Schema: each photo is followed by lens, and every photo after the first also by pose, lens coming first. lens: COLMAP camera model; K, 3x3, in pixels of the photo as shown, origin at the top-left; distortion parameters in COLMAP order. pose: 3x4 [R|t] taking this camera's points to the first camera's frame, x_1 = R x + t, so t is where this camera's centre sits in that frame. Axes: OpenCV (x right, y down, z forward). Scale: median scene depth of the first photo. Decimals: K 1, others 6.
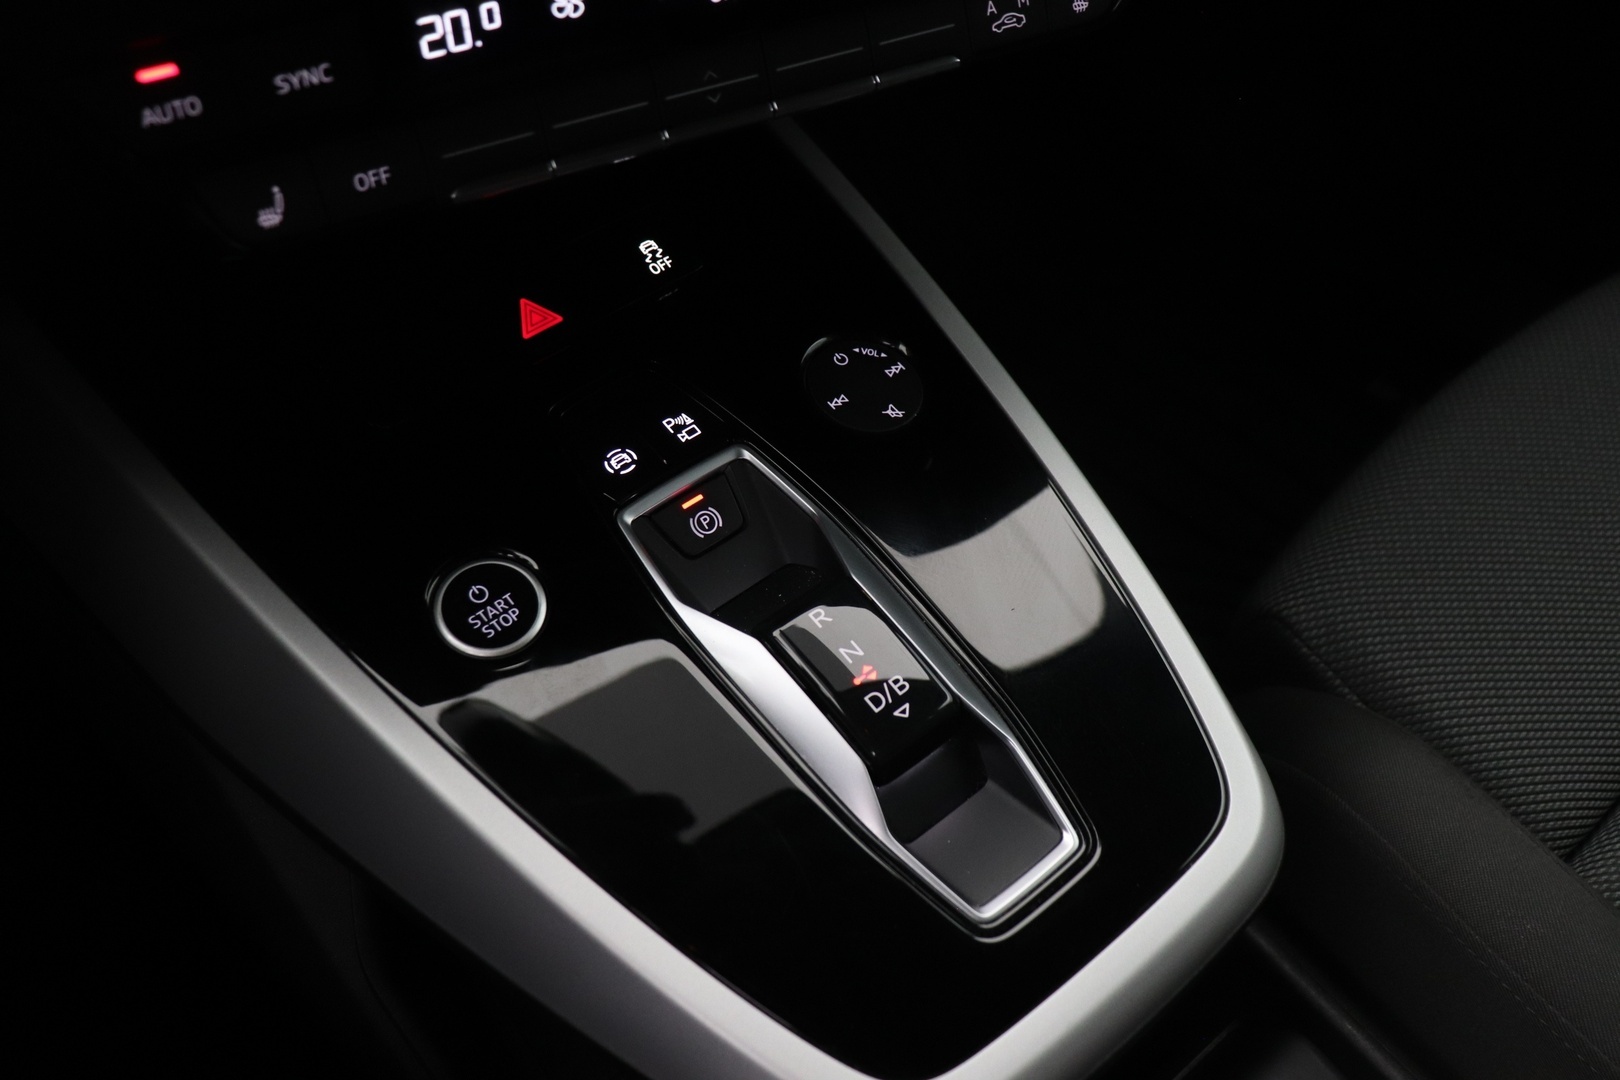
lens RADIAL K [[1540.0, 0, 804.9], [0, 1540.0, 565.0], [0, 0, 1]] dist [-0.161127, 0.185443]
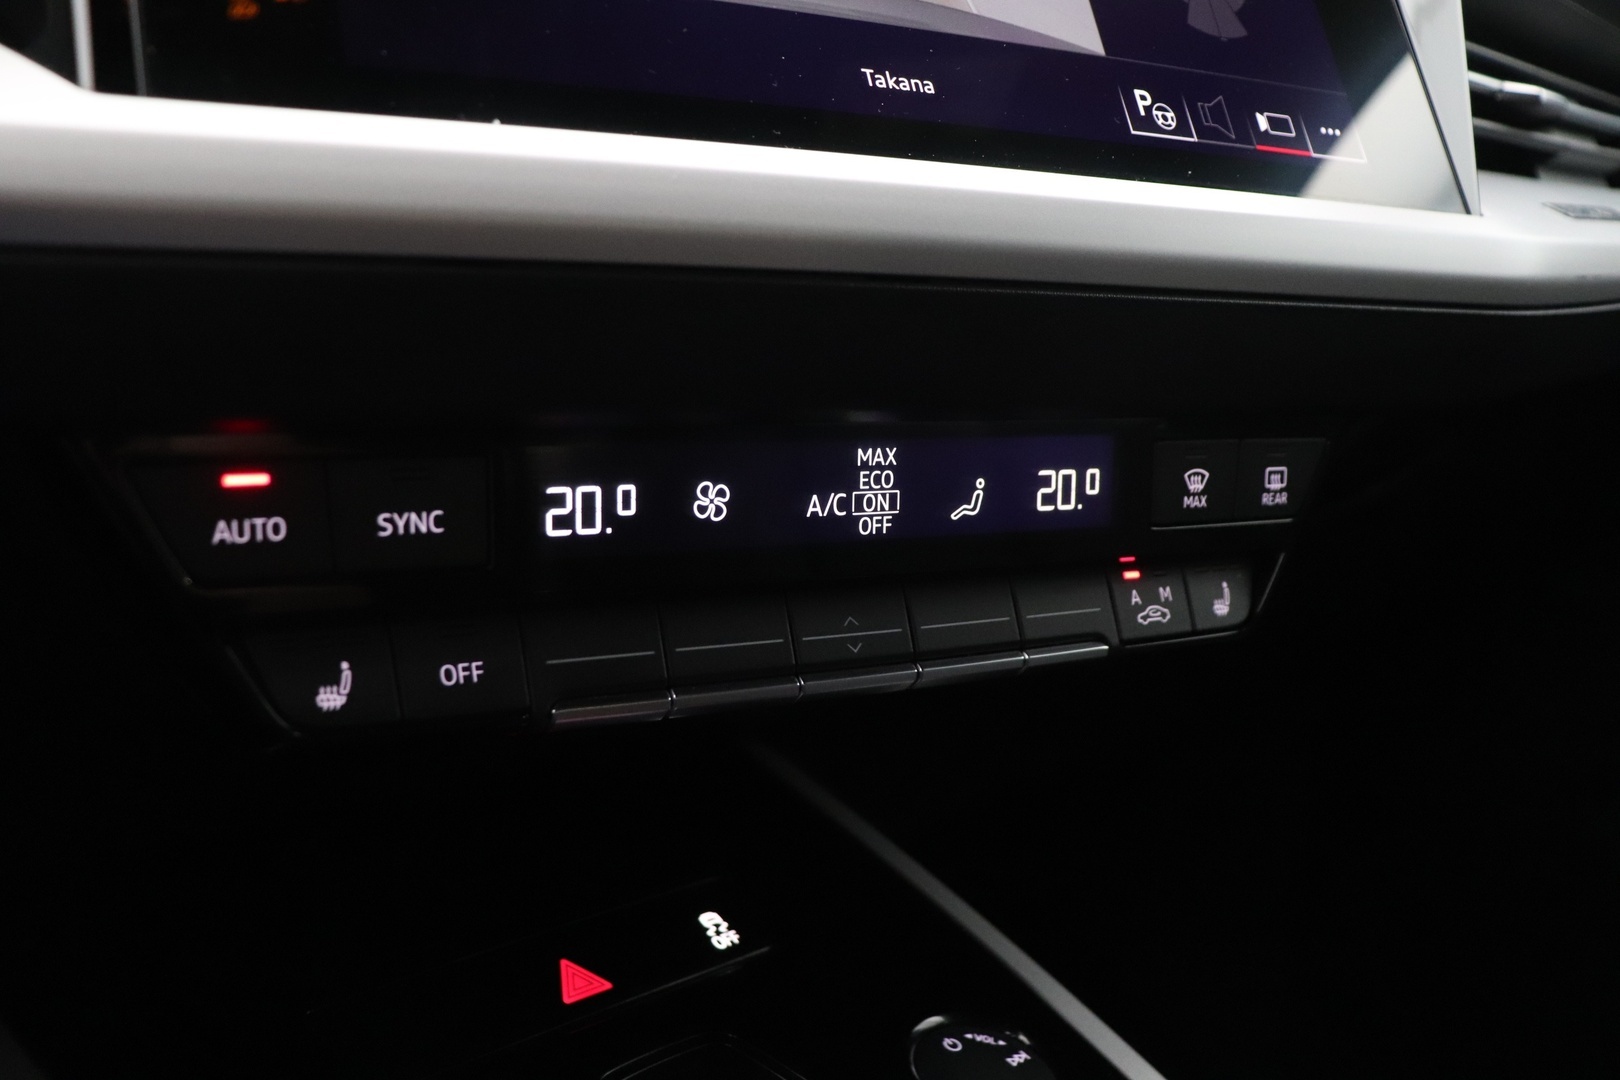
lens RADIAL K [[1540.0, 0, 804.9], [0, 1540.0, 565.0], [0, 0, 1]] dist [-0.161127, 0.185443]
pose [[0.997459, 0.030473, 0.064398, -0.158918], [0.013131, 0.809788, -0.586576, 0.181241], [-0.070024, 0.585931, 0.807330, 0.294973]]
